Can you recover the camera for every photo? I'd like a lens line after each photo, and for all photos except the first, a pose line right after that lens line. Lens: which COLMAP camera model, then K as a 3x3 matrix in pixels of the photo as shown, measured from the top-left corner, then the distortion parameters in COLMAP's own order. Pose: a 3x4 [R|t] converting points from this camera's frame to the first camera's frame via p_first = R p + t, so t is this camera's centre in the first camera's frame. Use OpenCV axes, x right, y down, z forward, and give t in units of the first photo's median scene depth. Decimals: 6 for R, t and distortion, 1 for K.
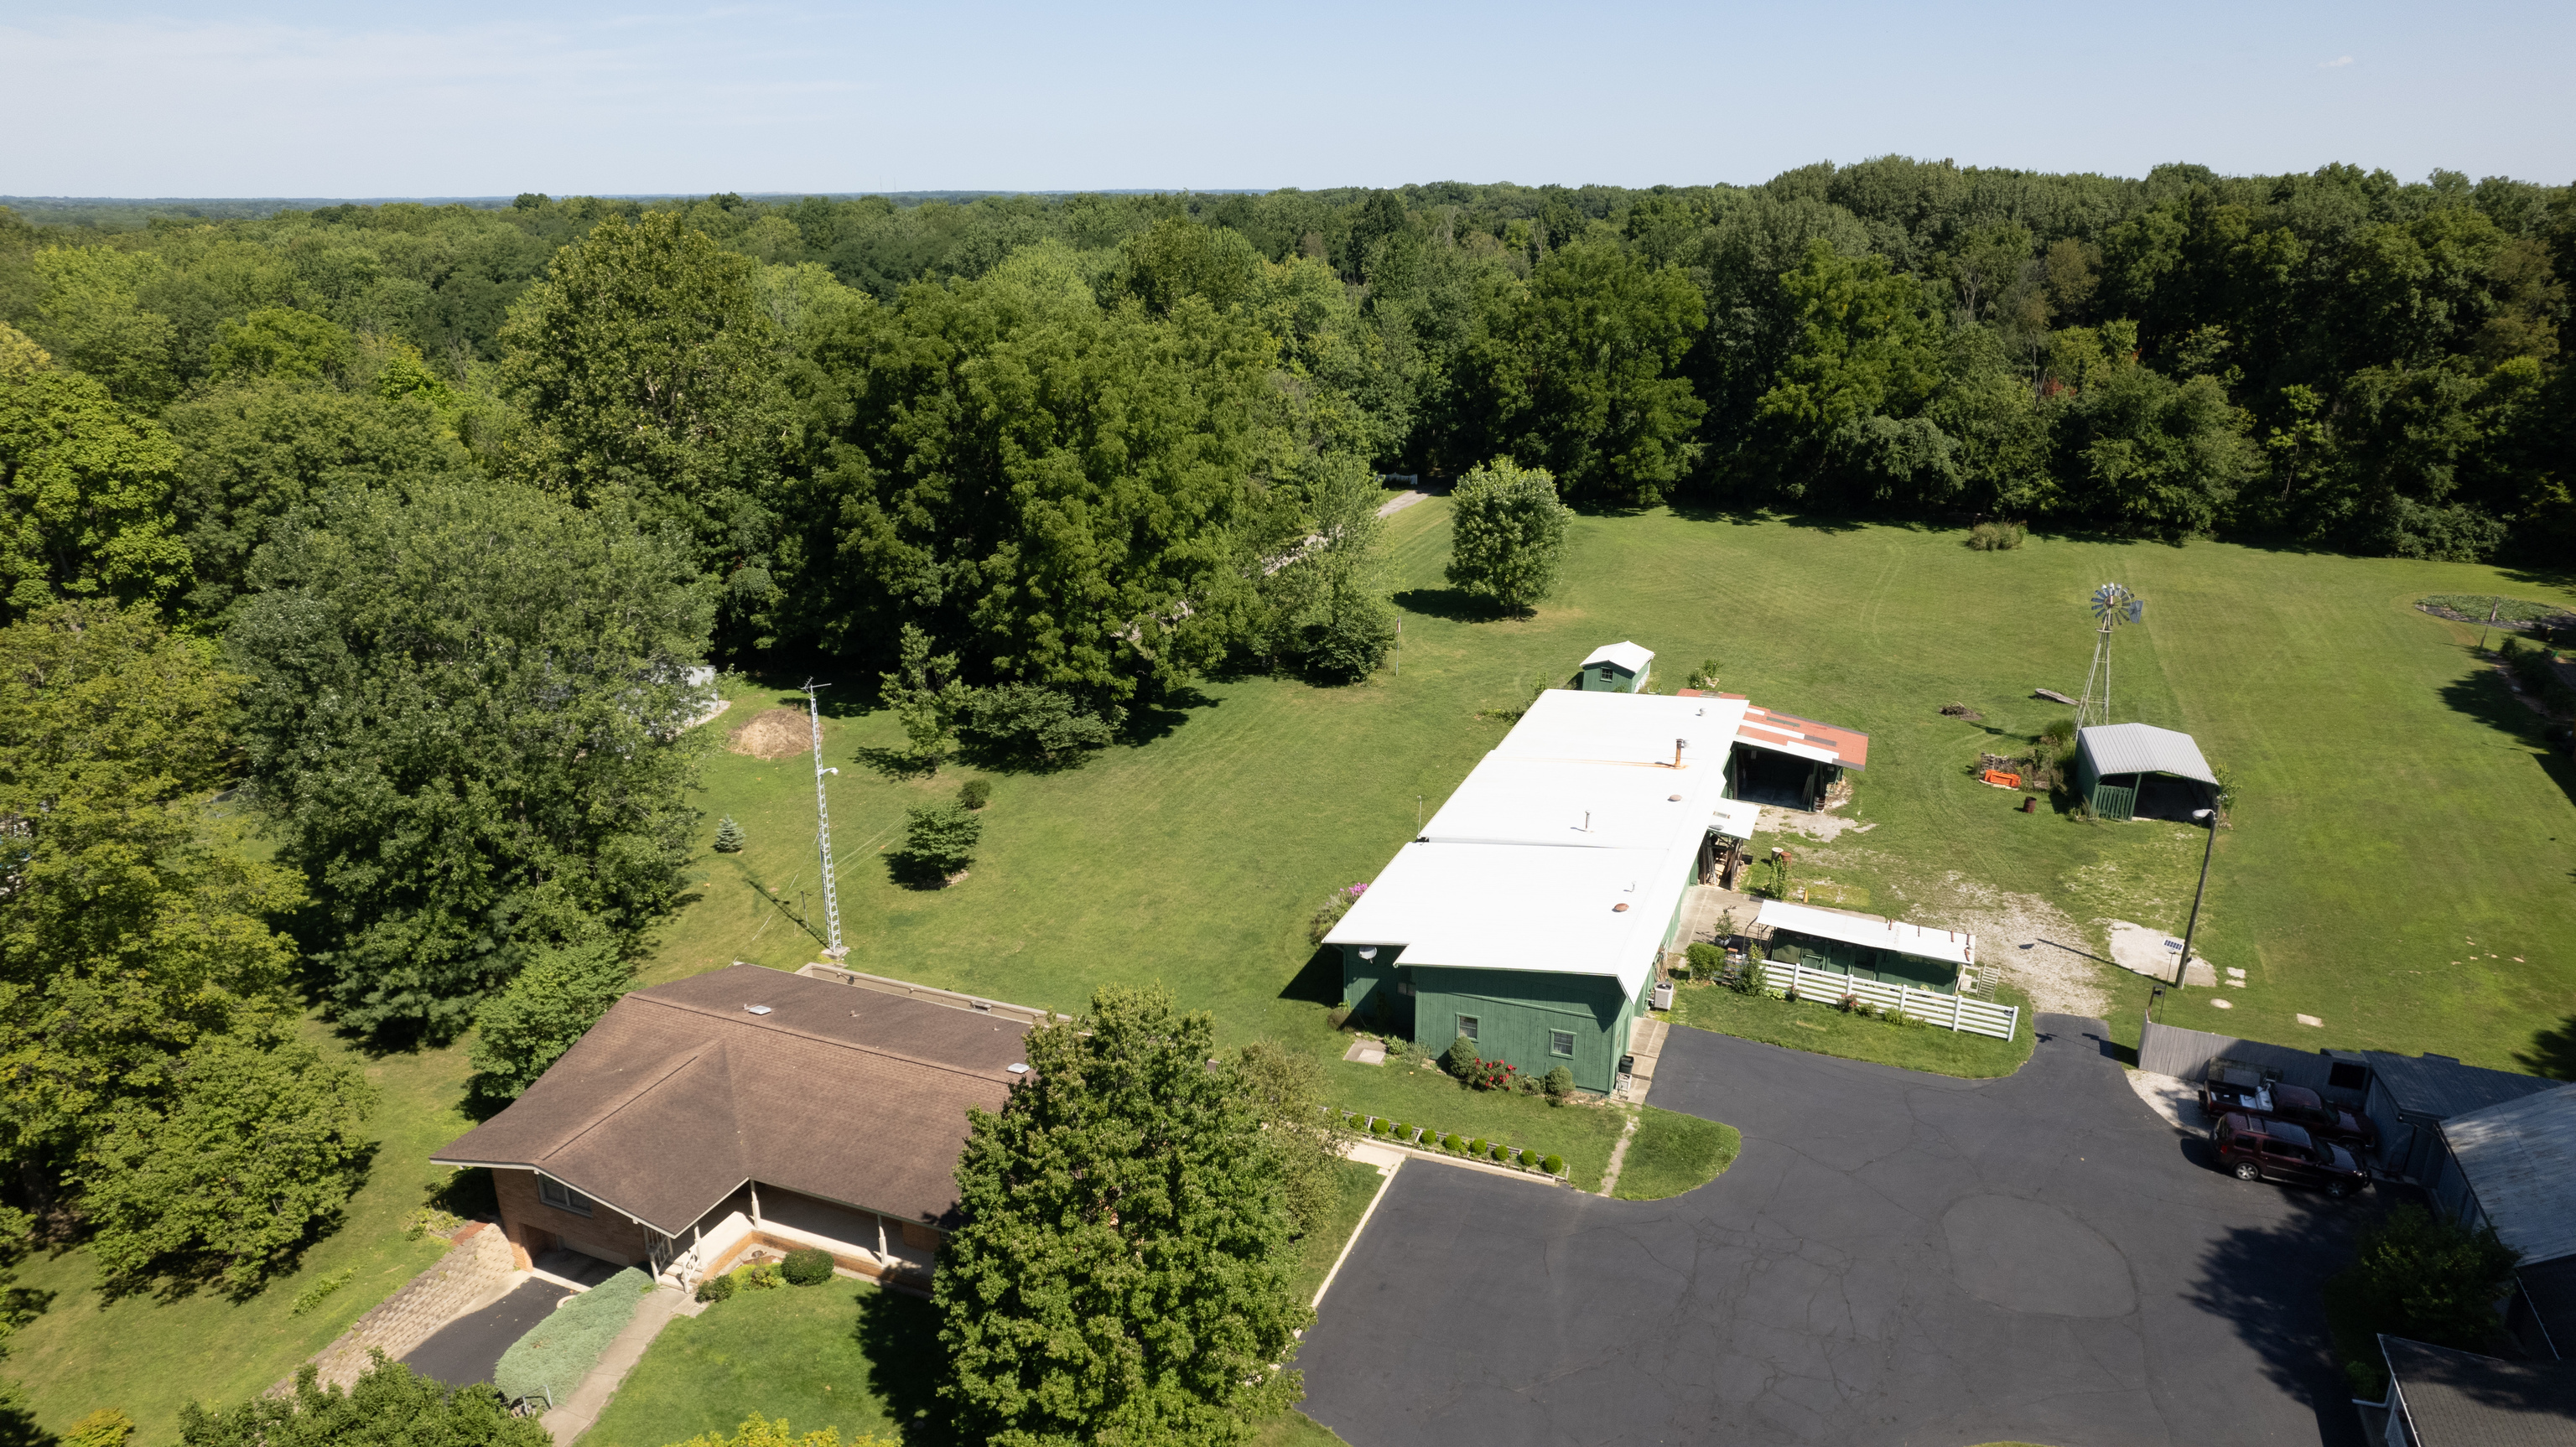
lens RADIAL K [[1658.3, 0, 1299.9], [0, 1658.3, 729.8], [0, 0, 1]] dist [-0.041171, 0.036484]
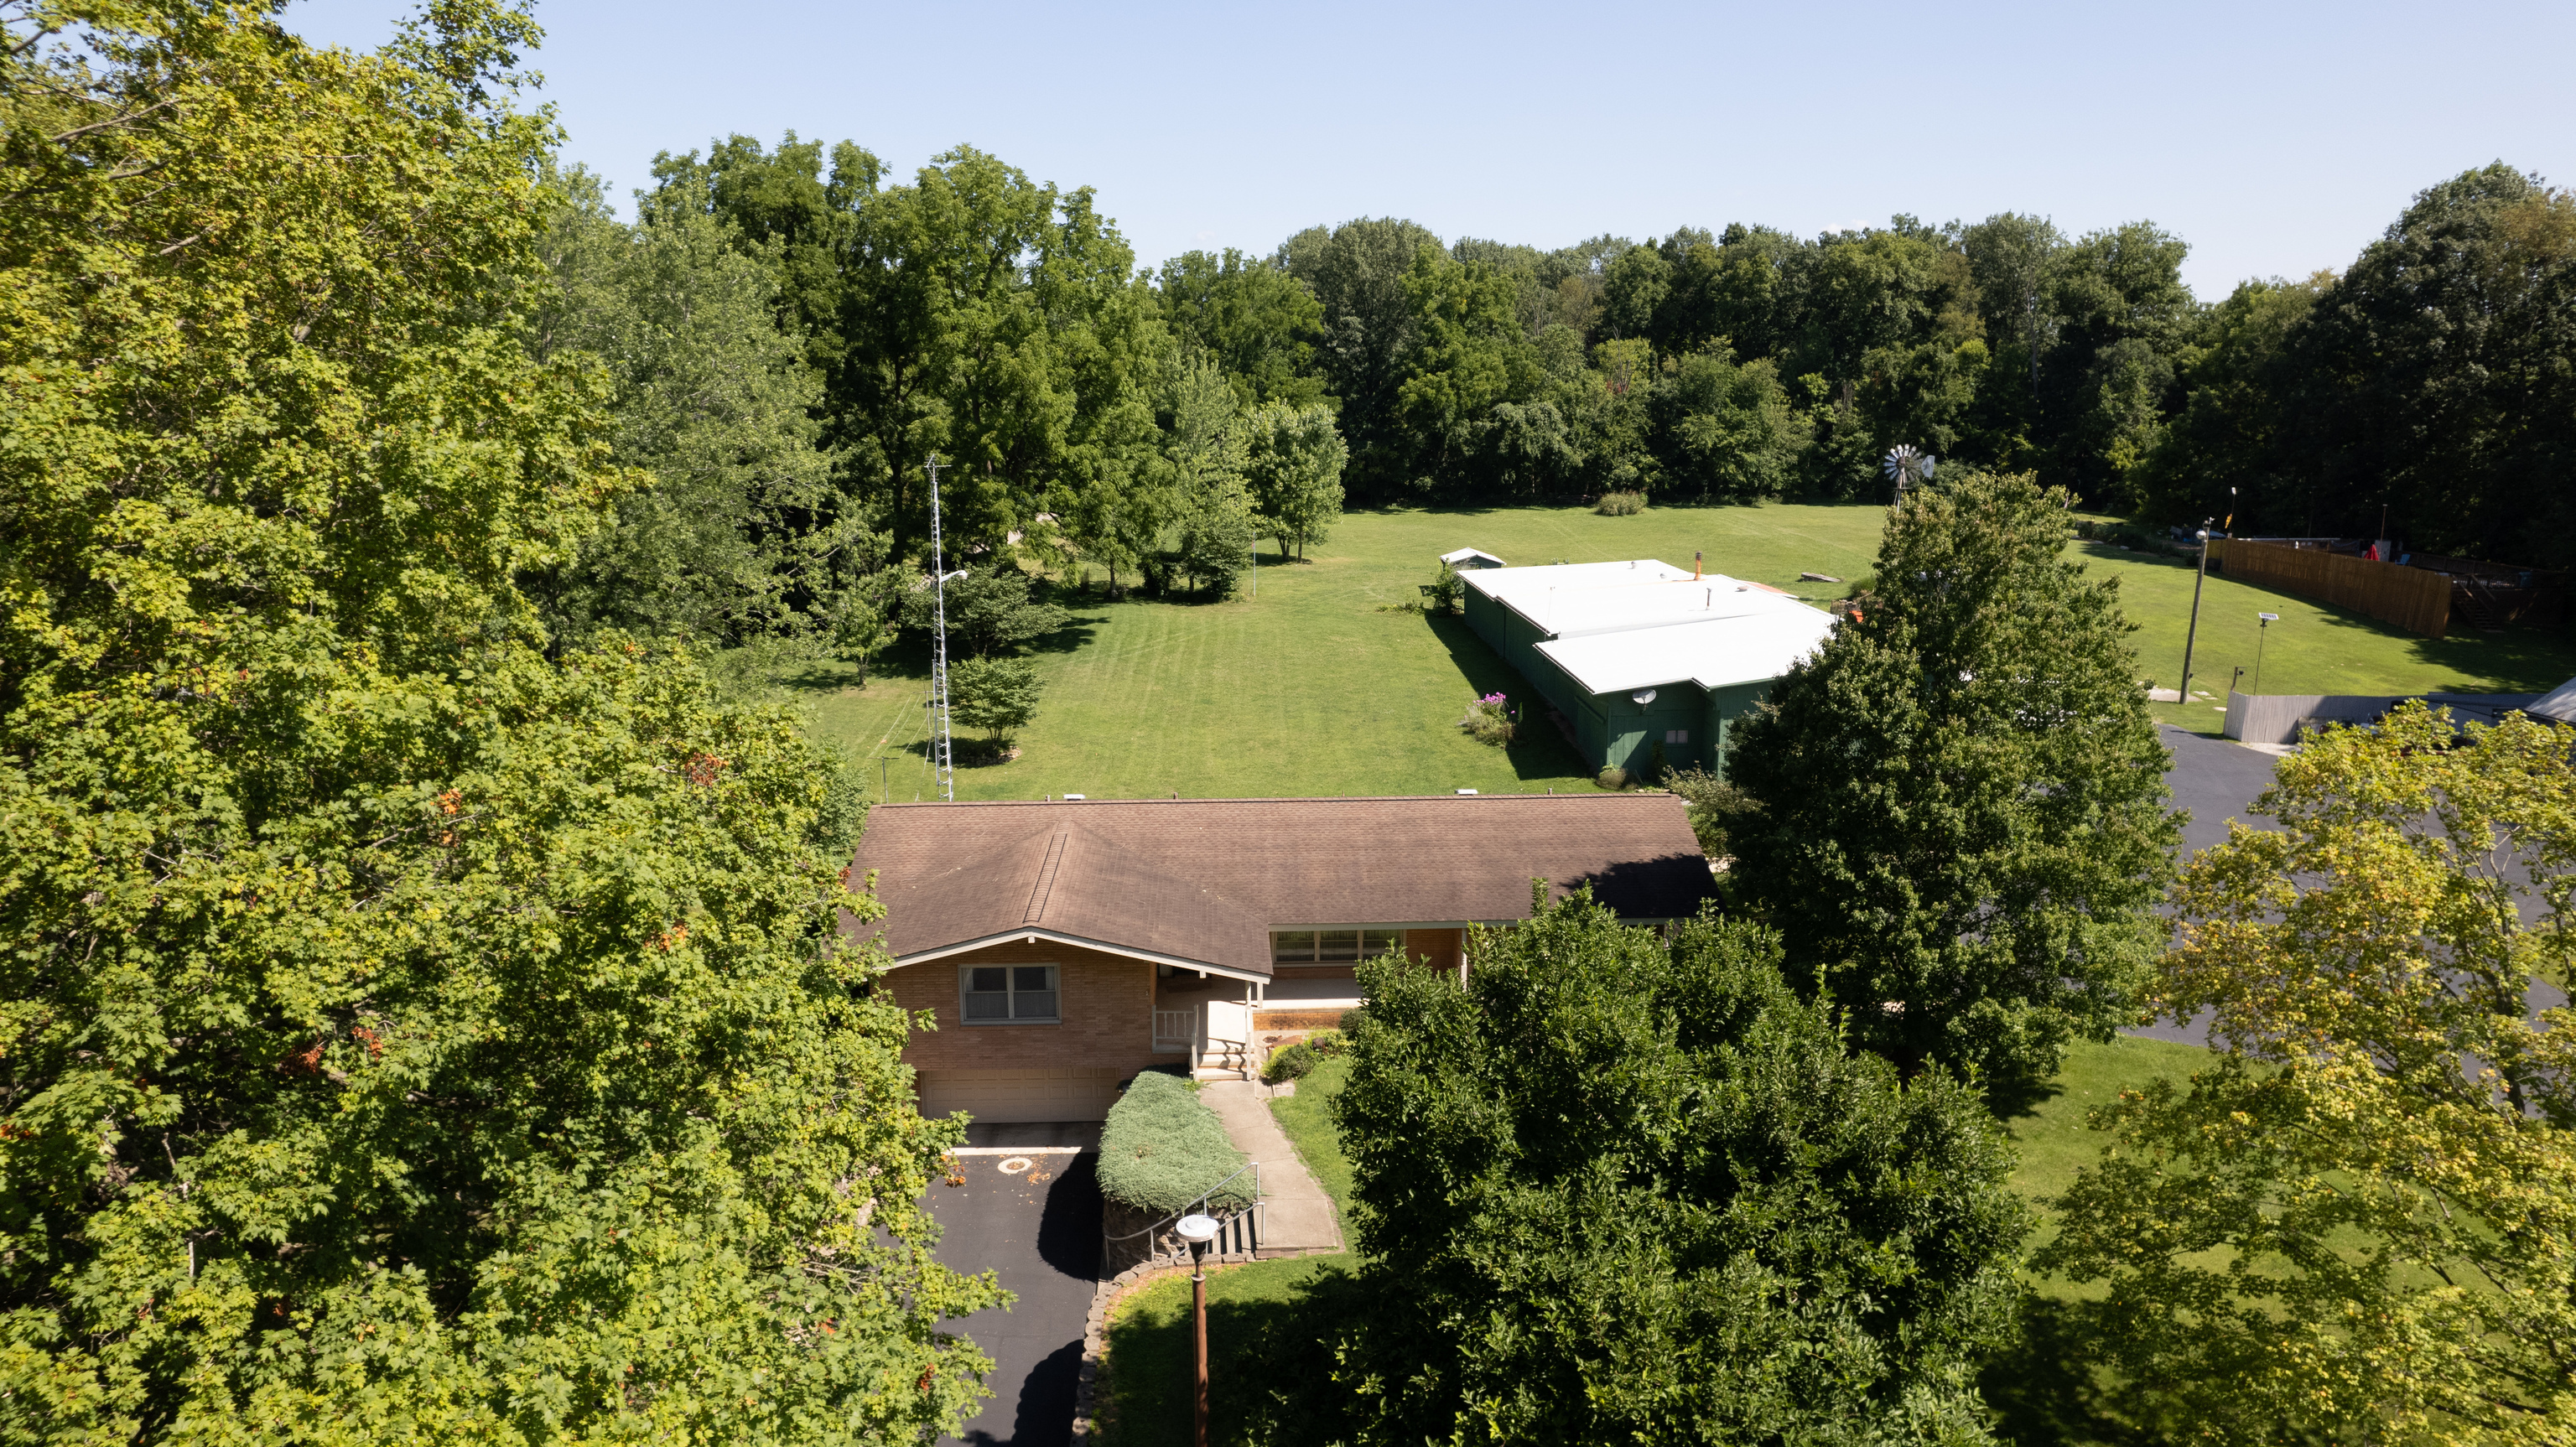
lens RADIAL K [[1658.3, 0, 1295.2], [0, 1658.3, 721.9], [0, 0, 1]] dist [-0.041171, 0.036484]
pose [[0.913454, -0.085994, 0.397753, -0.278349], [0.129602, 0.987999, -0.084029, 0.111214], [-0.385754, 0.128307, 0.913636, 0.133260]]
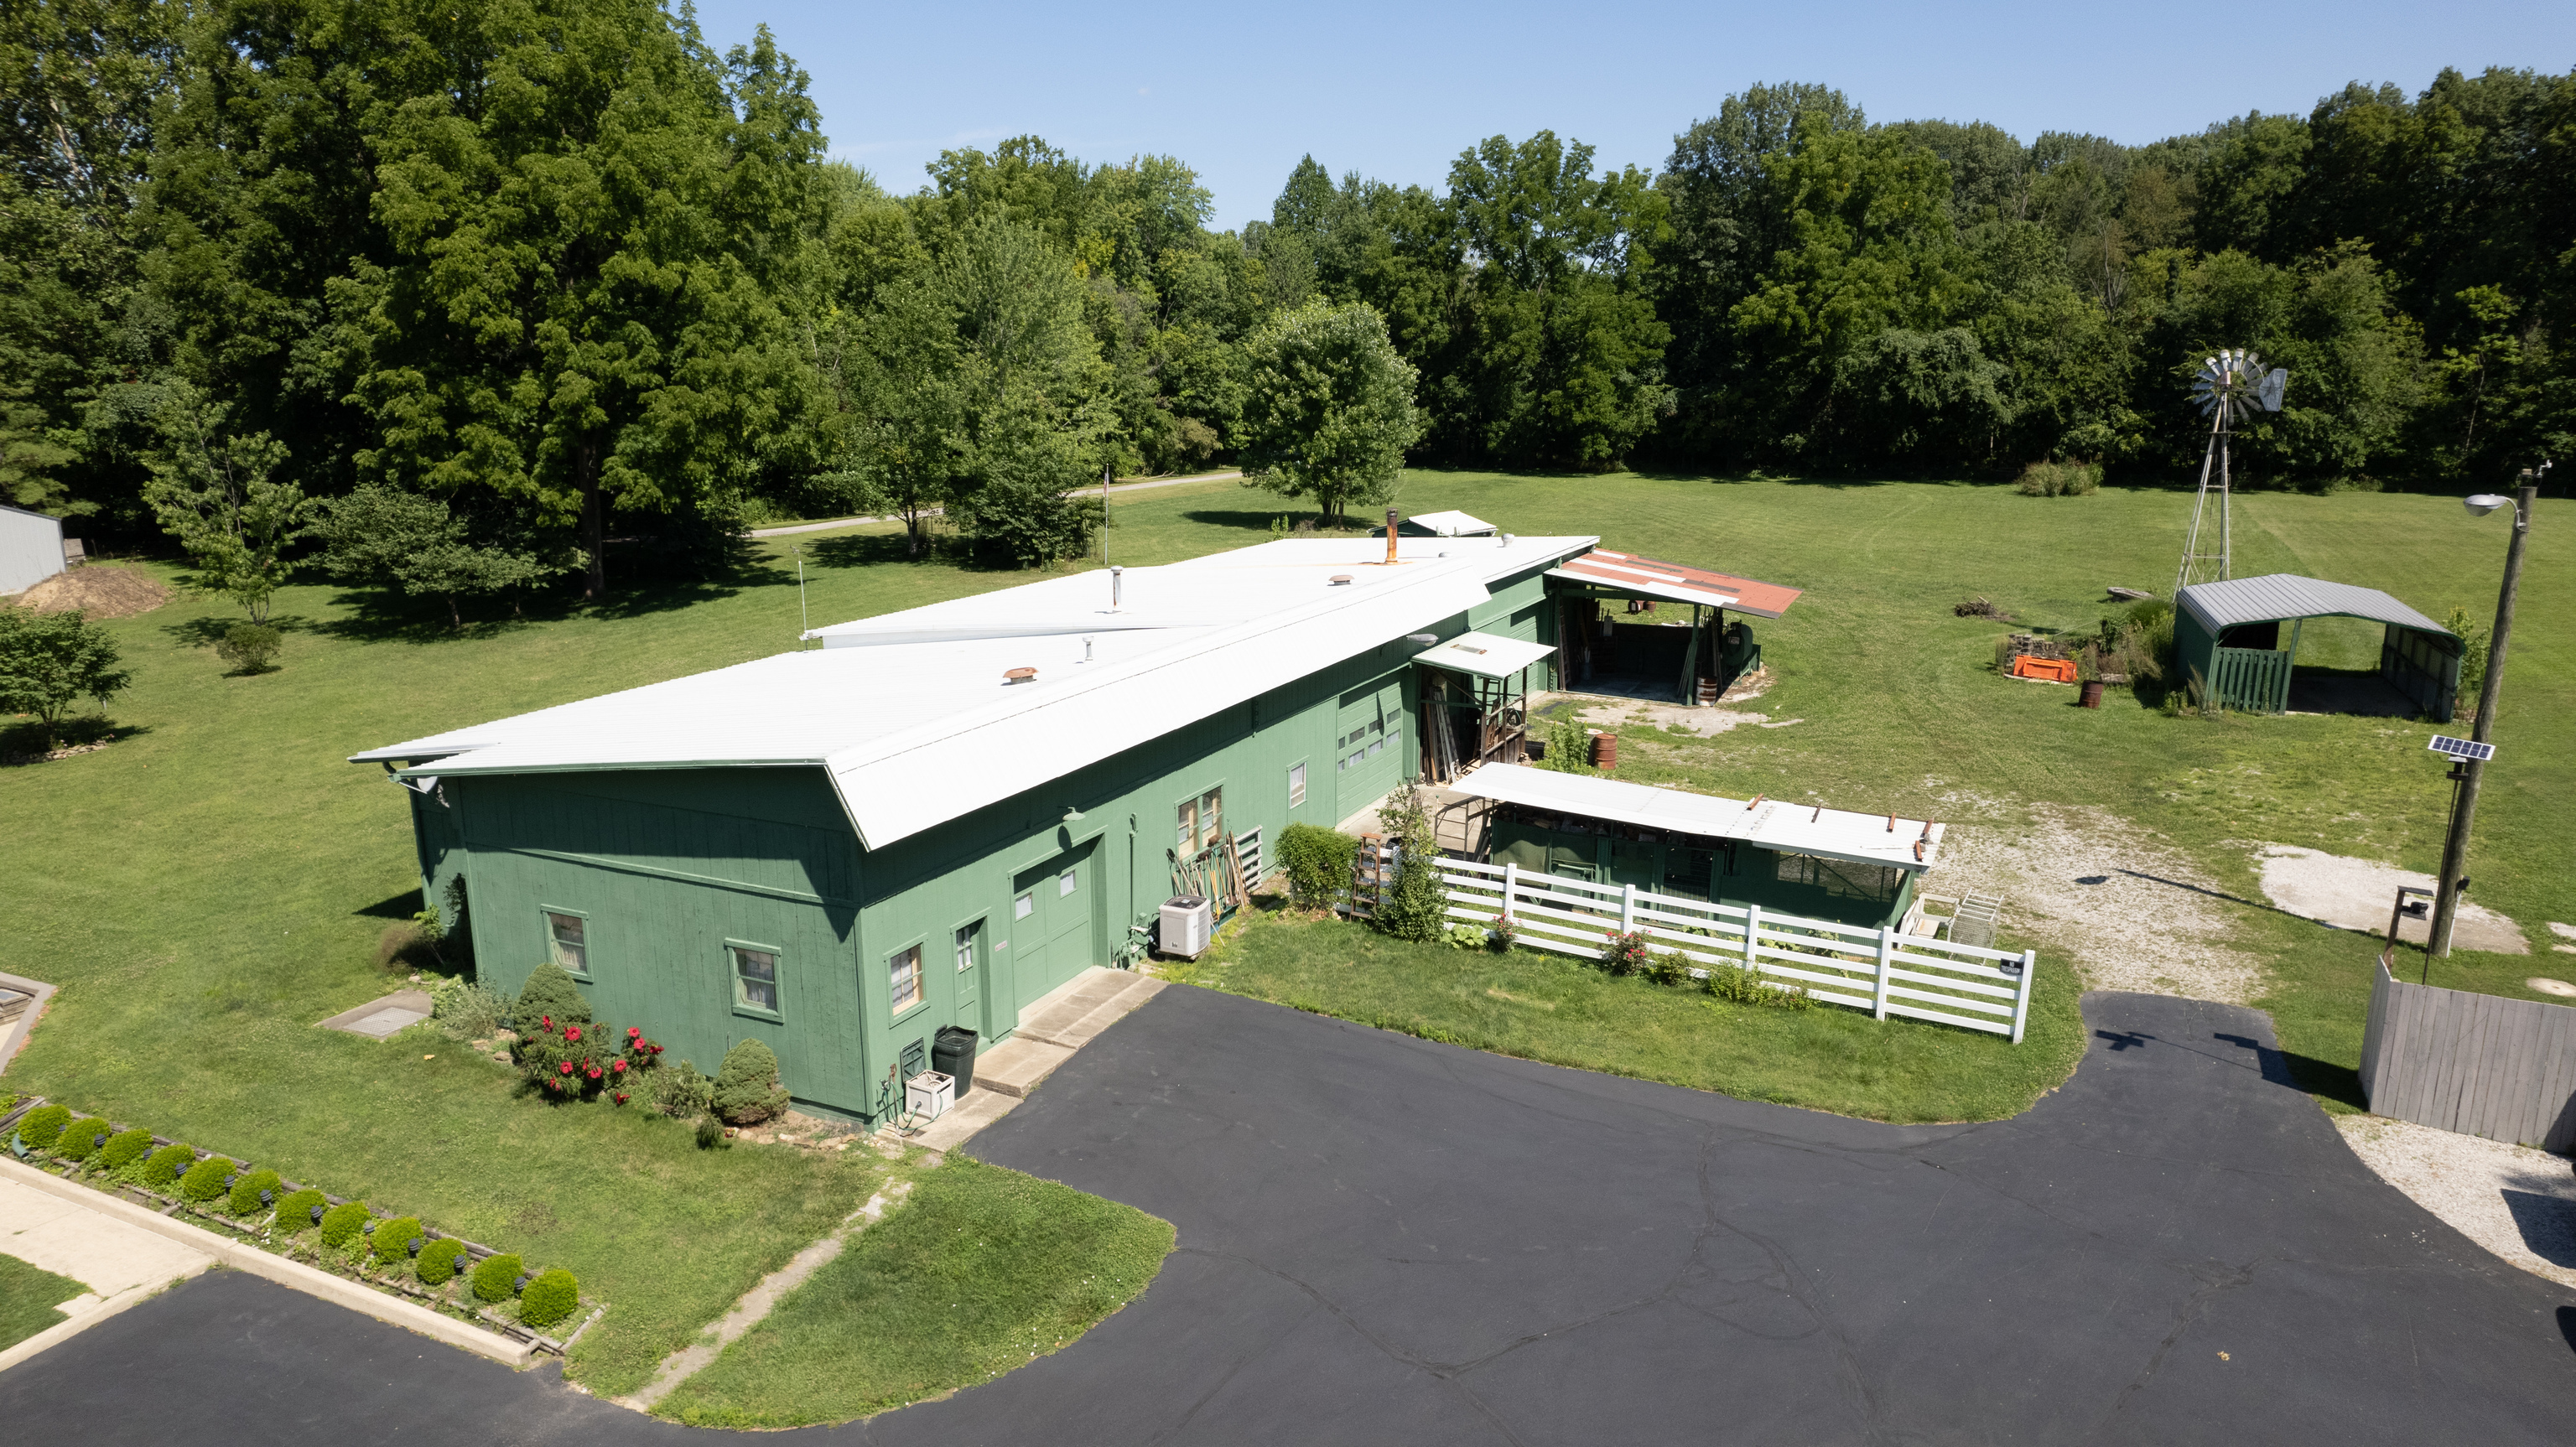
lens RADIAL K [[1658.3, 0, 1269.5], [0, 1658.3, 733.3], [0, 0, 1]] dist [-0.041171, 0.036484]
pose [[0.997612, 0.012742, -0.067882, 0.156652], [-0.019047, 0.995479, -0.093052, 0.087421], [0.066389, 0.094123, 0.993345, 0.331571]]
